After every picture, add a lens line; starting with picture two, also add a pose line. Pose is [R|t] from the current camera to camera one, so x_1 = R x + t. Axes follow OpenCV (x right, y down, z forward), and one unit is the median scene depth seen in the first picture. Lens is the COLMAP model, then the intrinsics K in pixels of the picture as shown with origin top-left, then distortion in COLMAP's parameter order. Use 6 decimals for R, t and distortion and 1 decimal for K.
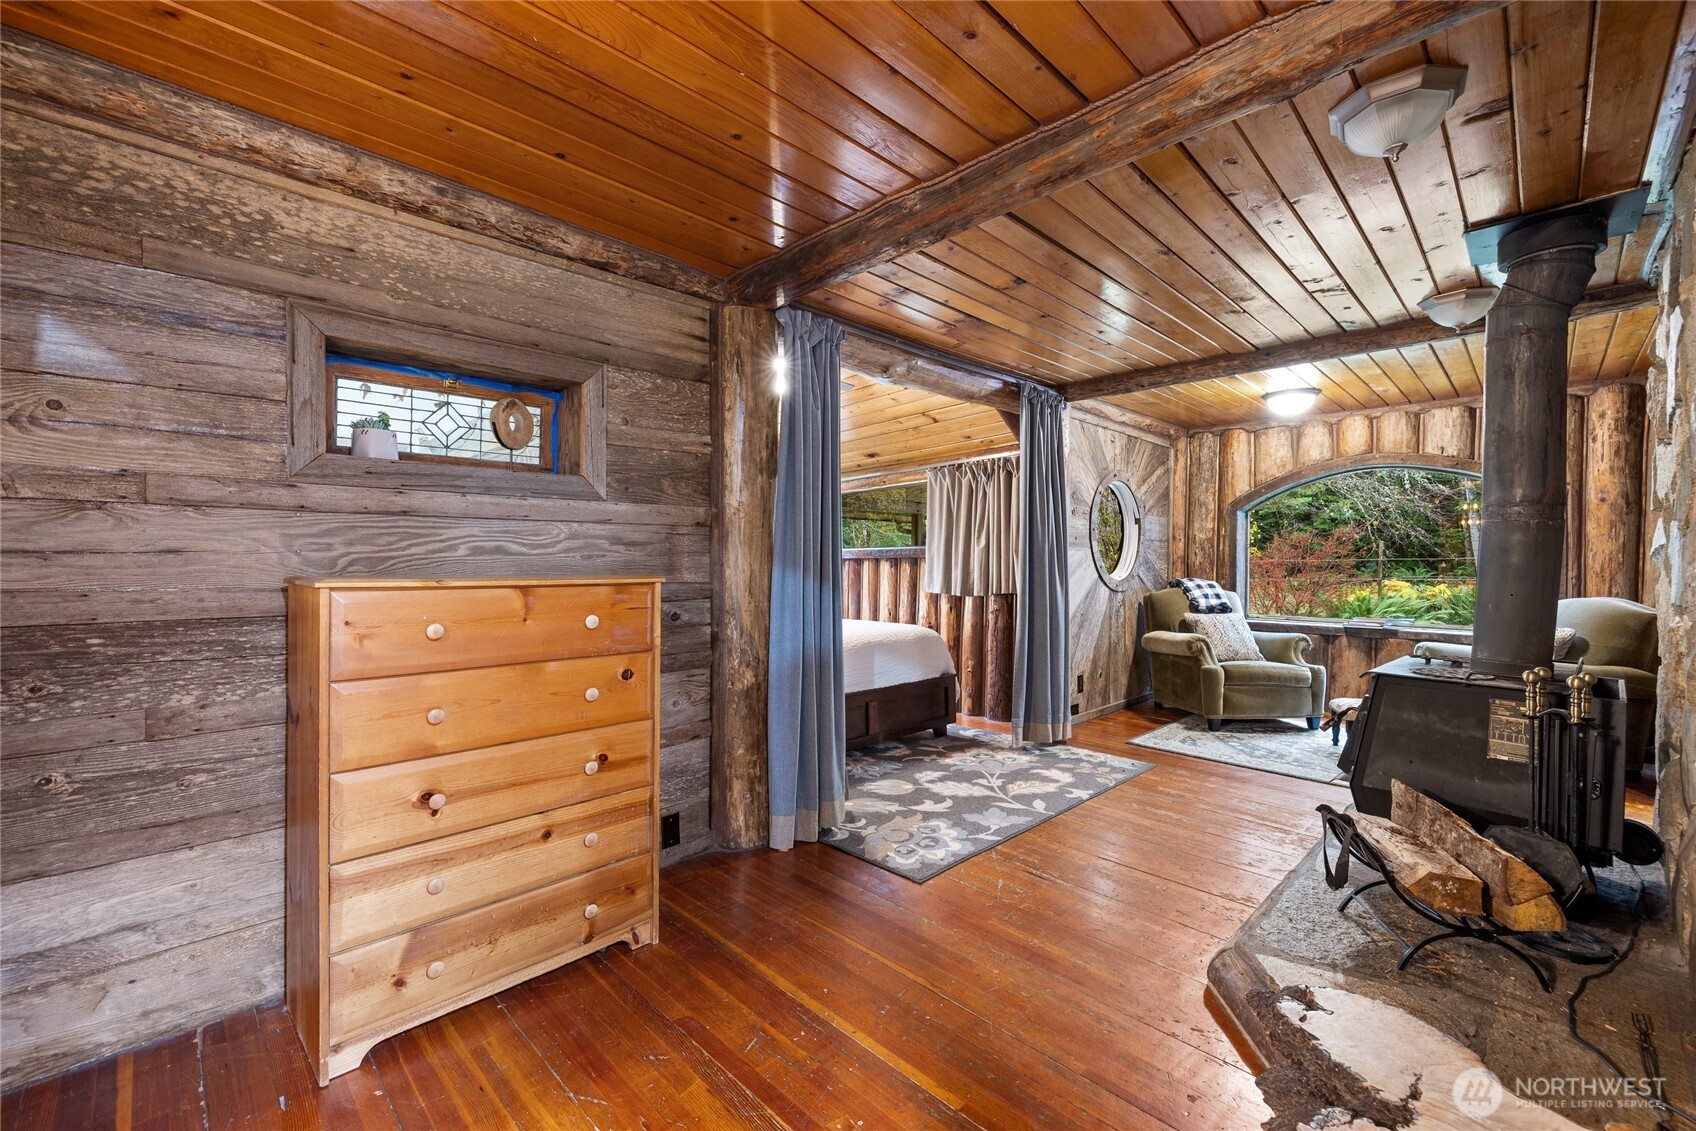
lens RADIAL K [[716.0, 0, 825.8], [0, 716.0, 566.9], [0, 0, 1]] dist [0.003974, 0.000745]
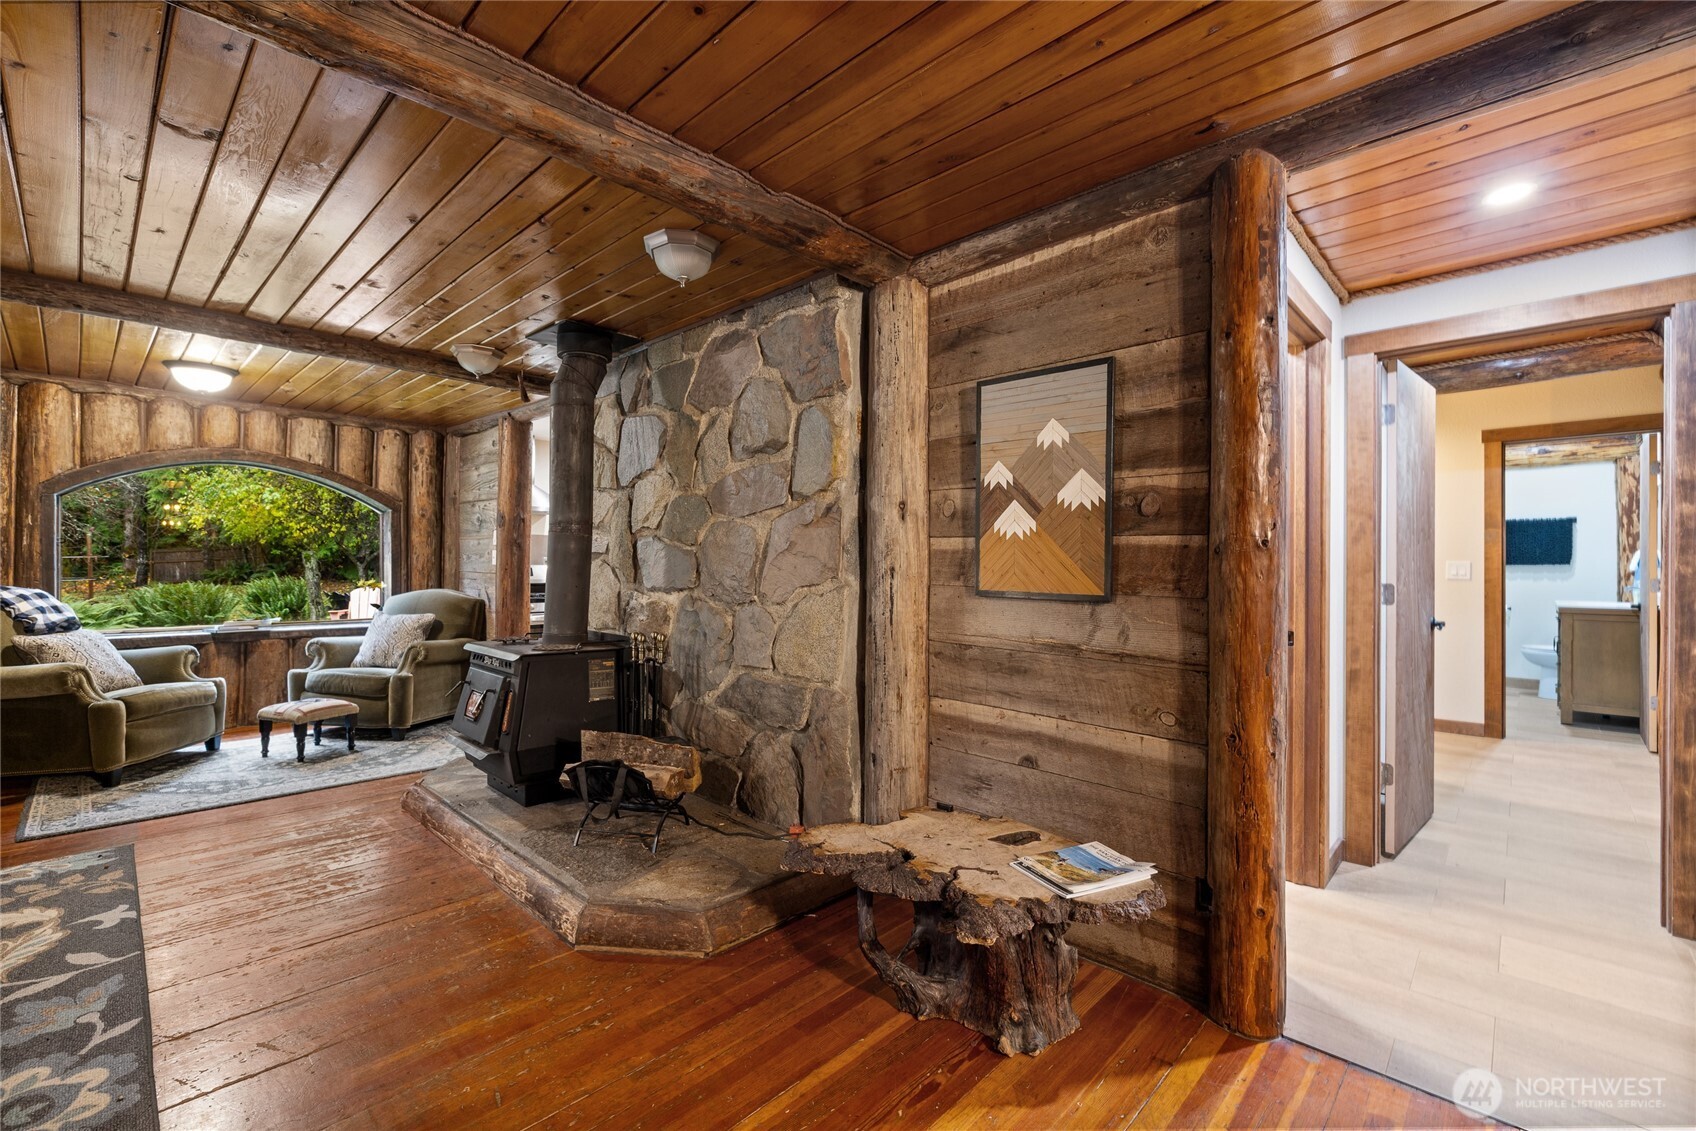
lens RADIAL K [[716.0, 0, 827.5], [0, 716.0, 564.5], [0, 0, 1]] dist [0.003974, 0.000745]
pose [[-0.025339, -0.001904, 0.999677, -0.229632], [0.006740, 0.999975, 0.002076, -0.000918], [-0.999656, 0.006790, -0.025326, 0.262728]]
